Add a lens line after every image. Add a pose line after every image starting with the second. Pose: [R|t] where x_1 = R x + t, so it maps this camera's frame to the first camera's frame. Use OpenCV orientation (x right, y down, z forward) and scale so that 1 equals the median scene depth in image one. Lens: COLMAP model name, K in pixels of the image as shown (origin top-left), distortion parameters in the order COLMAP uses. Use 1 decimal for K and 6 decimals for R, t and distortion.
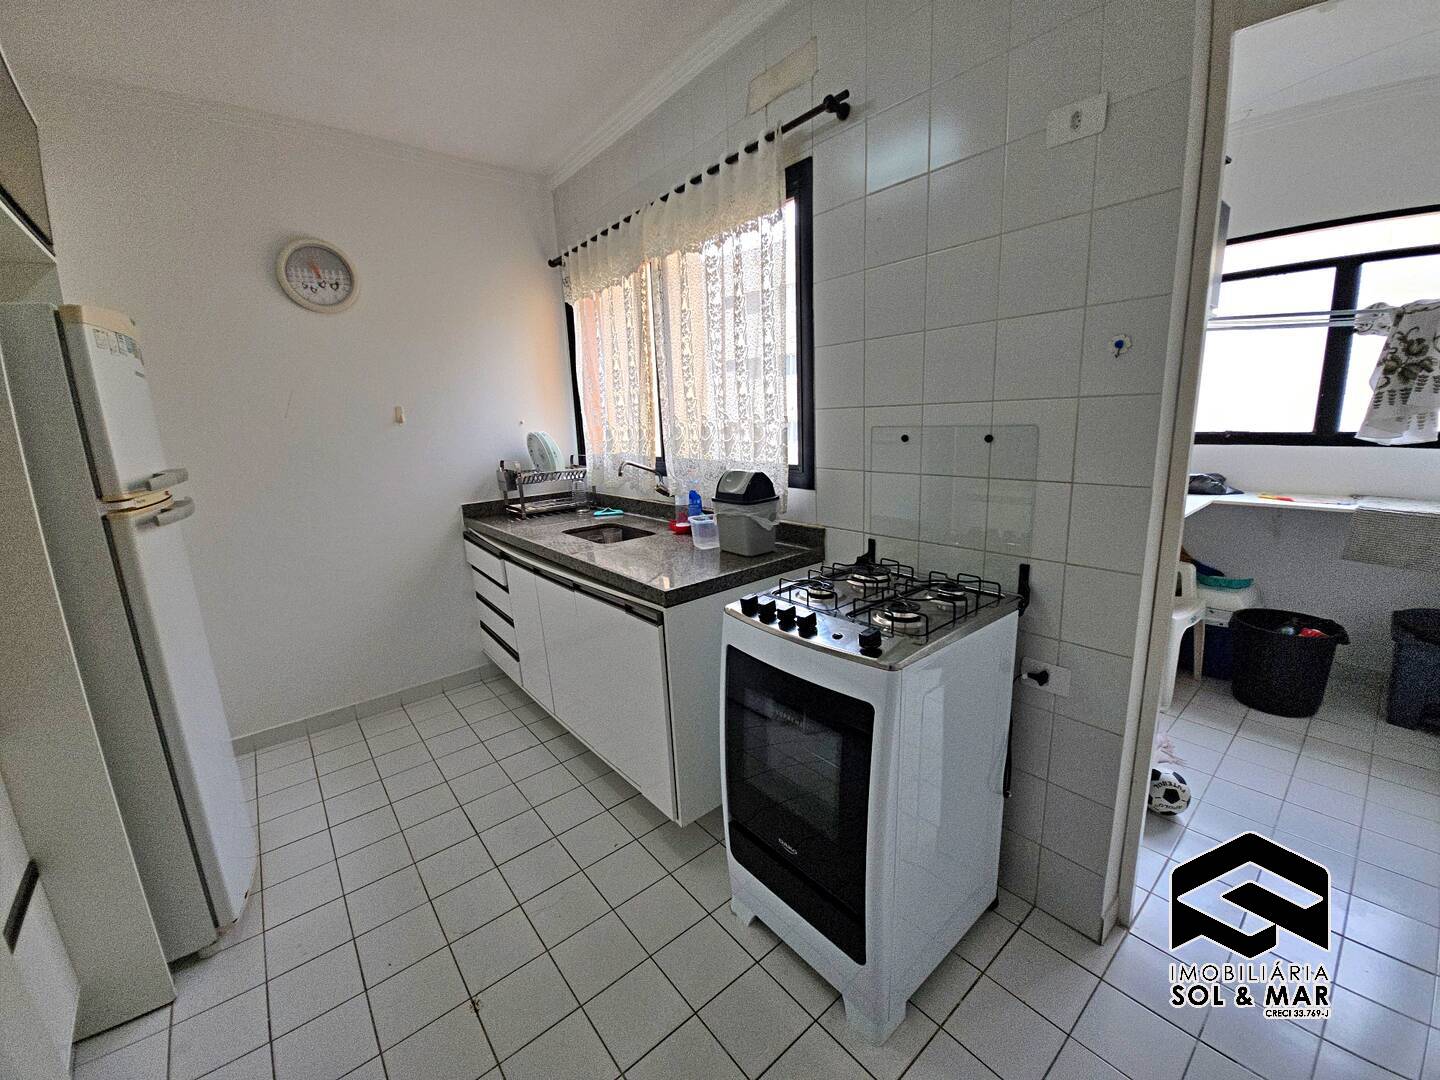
lens RADIAL K [[580.0, 0, 720.0], [0, 580.0, 540.0], [0, 0, 1]] dist [-0.001577, -0.009901]
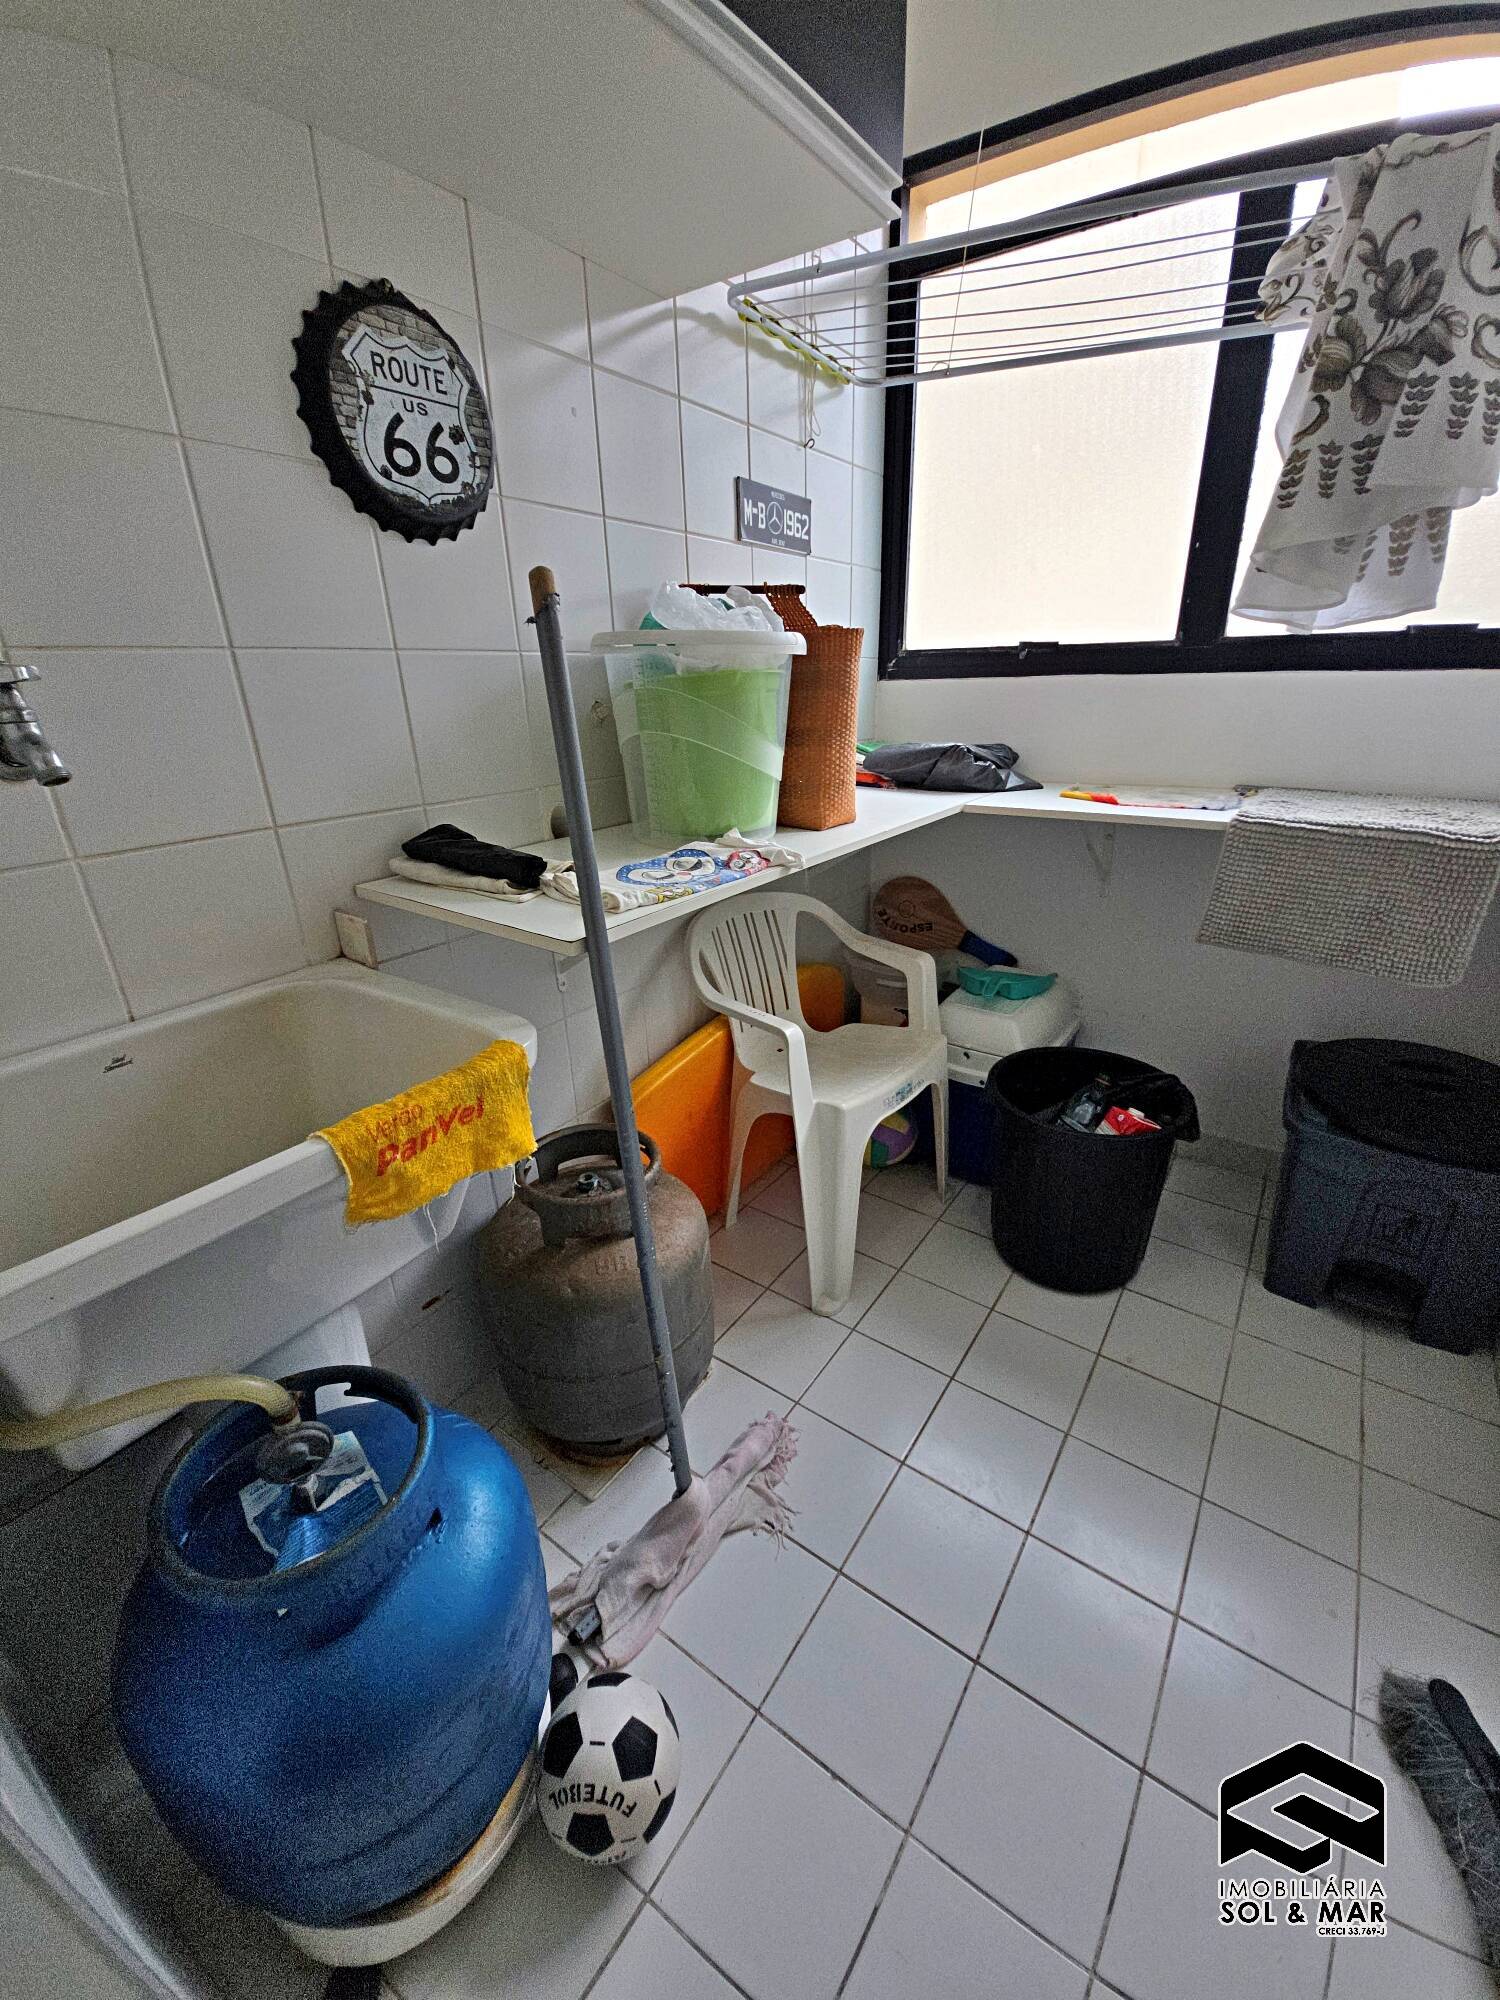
lens RADIAL K [[793.5, 0, 755.6], [0, 793.5, 1007.5], [0, 0, 1]] dist [-0.001411, -0.008478]
pose [[0.967125, -0.080834, 0.241110, 0.653088], [0.037499, 0.983101, 0.179180, -0.038878], [-0.251520, -0.164249, 0.953814, 0.535669]]
